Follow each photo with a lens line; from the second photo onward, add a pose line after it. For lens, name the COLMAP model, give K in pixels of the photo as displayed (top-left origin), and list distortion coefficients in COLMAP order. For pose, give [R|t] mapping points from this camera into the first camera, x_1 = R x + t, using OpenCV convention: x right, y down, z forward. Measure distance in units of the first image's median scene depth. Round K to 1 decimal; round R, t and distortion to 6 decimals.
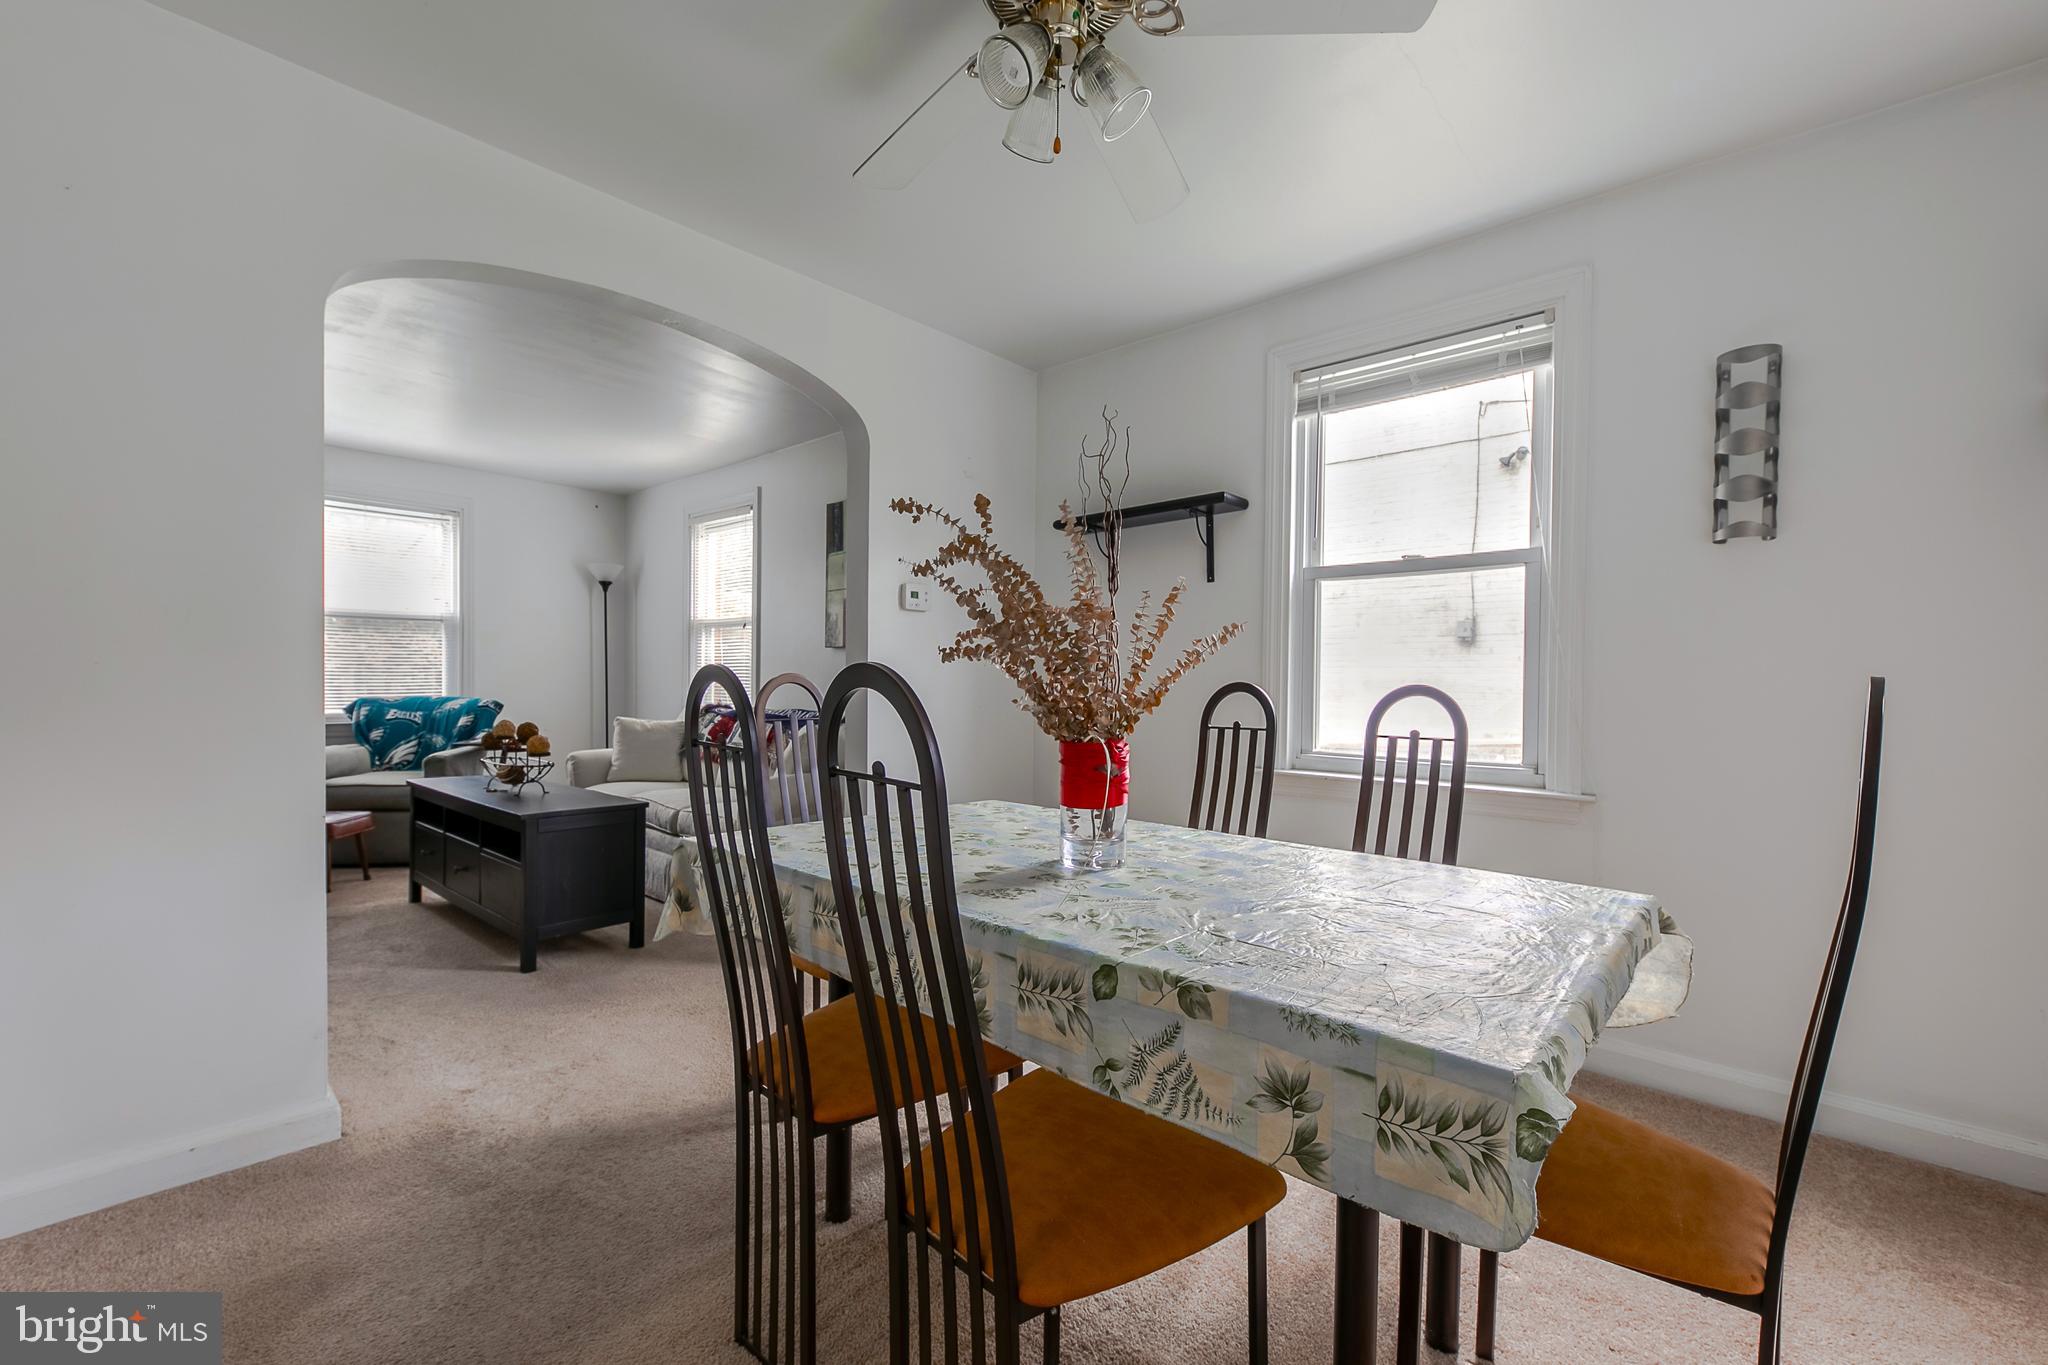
lens RADIAL K [[861.5, 0, 1030.8], [0, 861.5, 716.8], [0, 0, 1]] dist [0.000643, -0.000042]
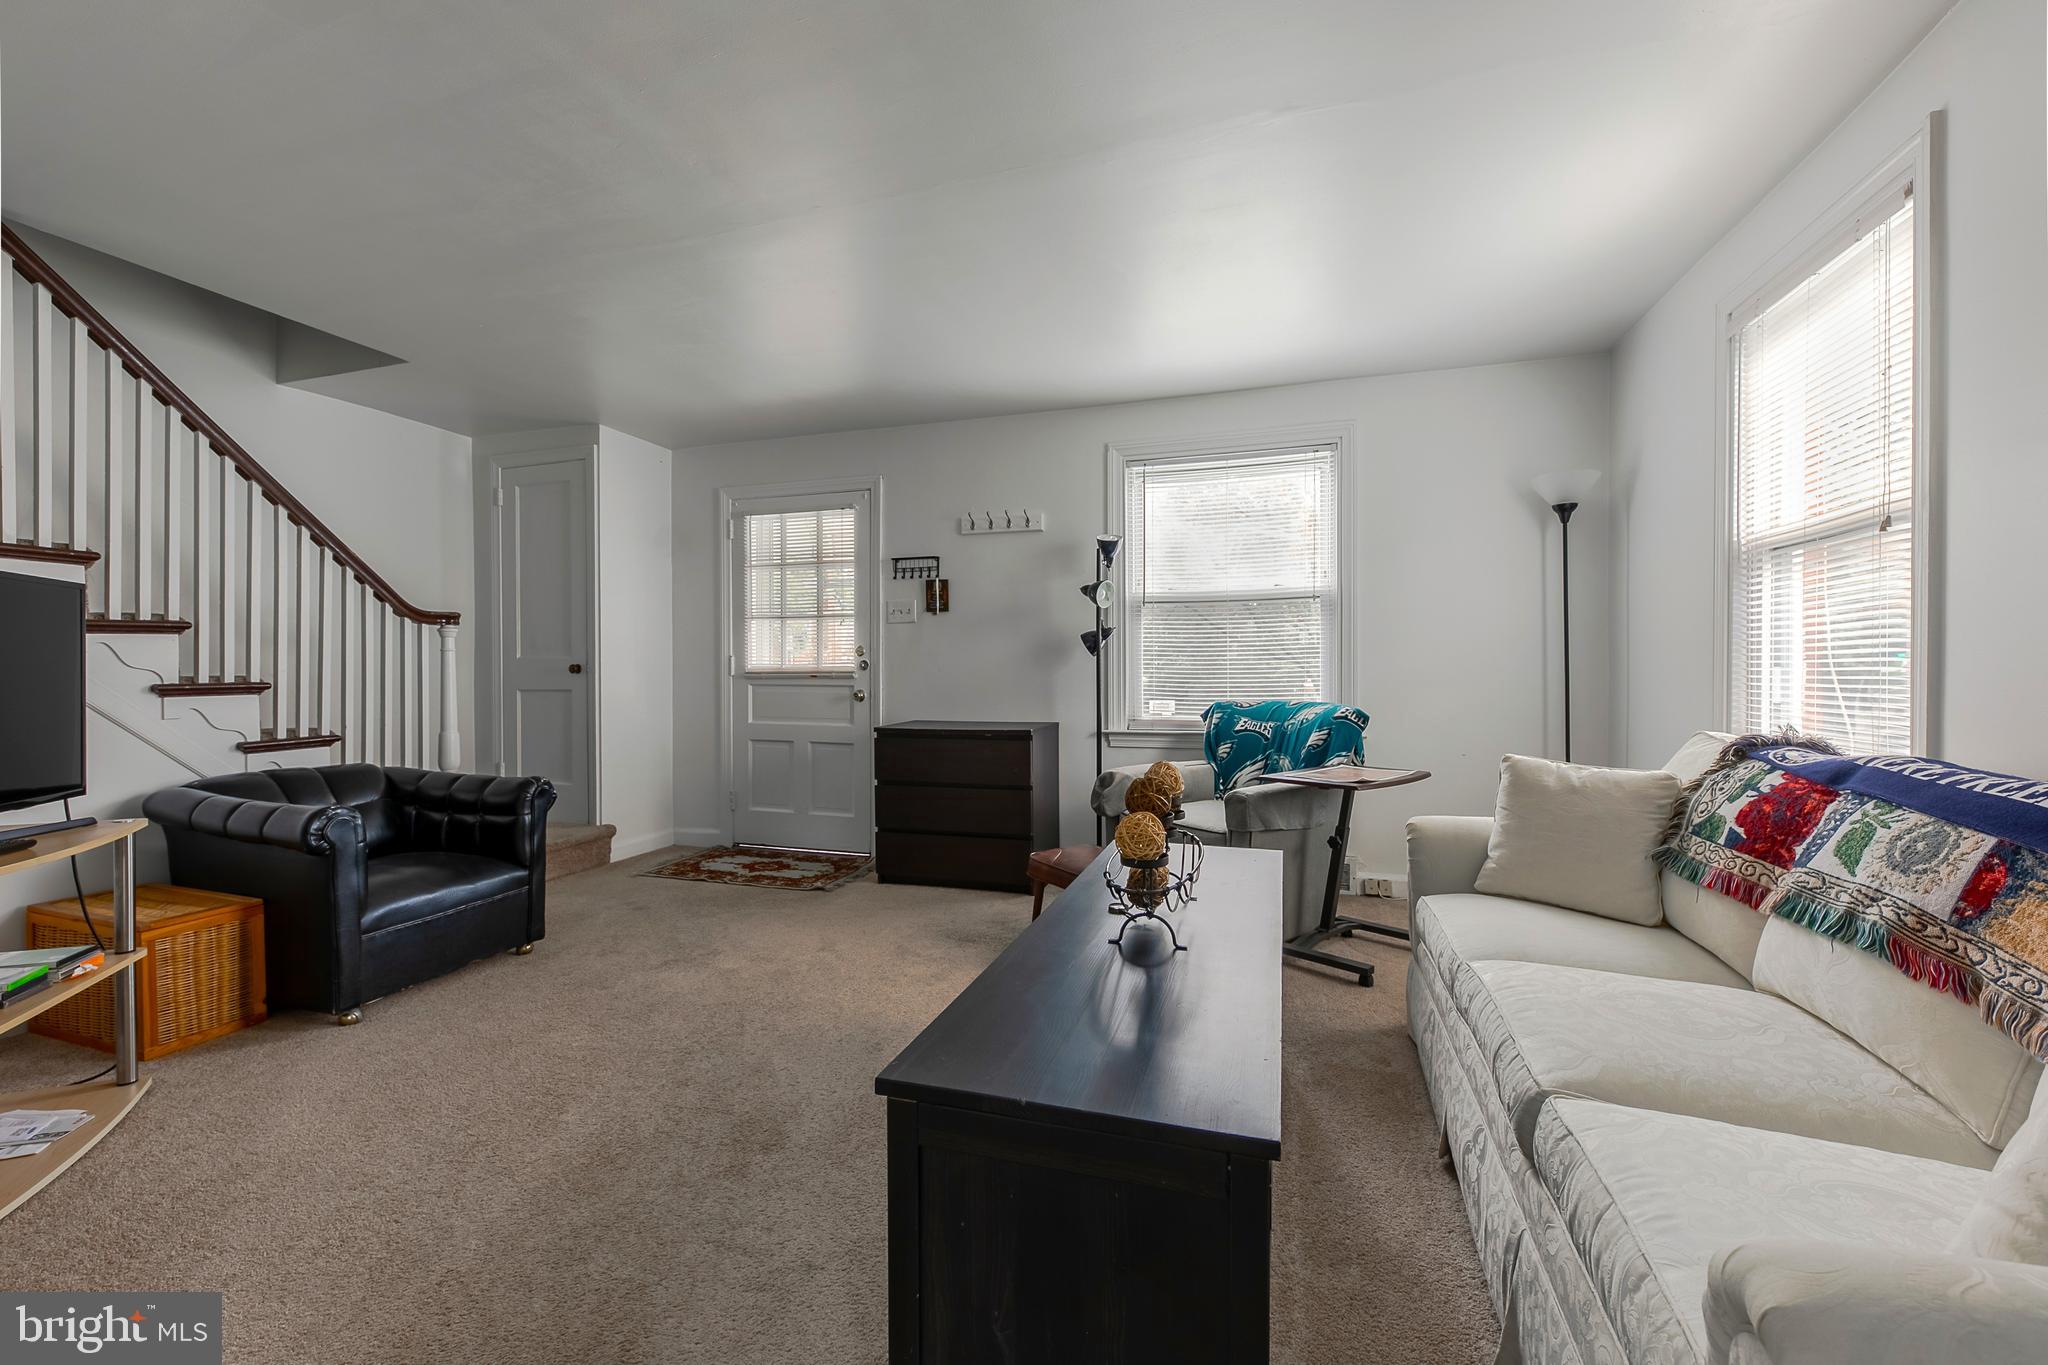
lens RADIAL K [[795.5, 0, 1021.5], [0, 795.5, 670.5], [0, 0, 1]] dist [0.000312, -0.000147]
pose [[0.368699, -0.015256, -0.929424, -0.158066], [-0.028224, 0.999221, -0.027598, -0.025087], [0.929120, 0.036408, 0.367981, 0.551543]]
